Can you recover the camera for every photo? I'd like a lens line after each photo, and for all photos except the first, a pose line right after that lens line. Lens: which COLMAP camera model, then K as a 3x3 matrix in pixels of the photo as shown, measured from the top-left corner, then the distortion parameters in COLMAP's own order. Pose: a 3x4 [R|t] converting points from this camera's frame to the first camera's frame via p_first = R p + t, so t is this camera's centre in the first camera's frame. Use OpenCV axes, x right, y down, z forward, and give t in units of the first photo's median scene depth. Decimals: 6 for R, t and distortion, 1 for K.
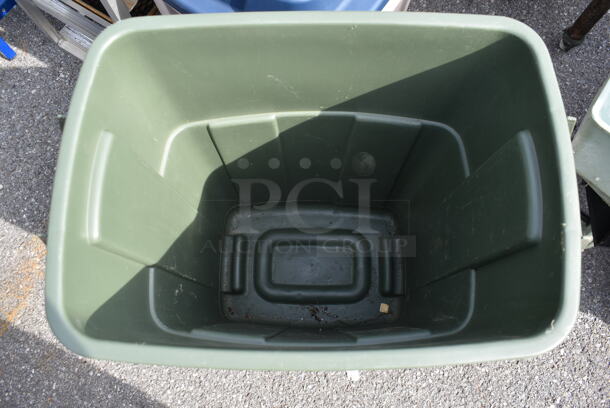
lens RADIAL K [[480.2, 0, 303.8], [0, 480.2, 206.8], [0, 0, 1]] dist [-0.007298, 0.006426]
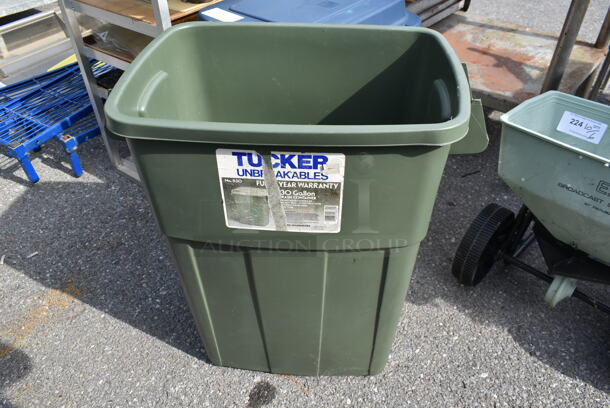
lens RADIAL K [[480.2, 0, 303.1], [0, 480.2, 209.0], [0, 0, 1]] dist [-0.007298, 0.006426]
pose [[0.997917, 0.046938, -0.044259, 0.060741], [-0.063589, 0.831361, -0.552082, 0.509909], [0.010882, 0.553747, 0.832614, -0.015832]]
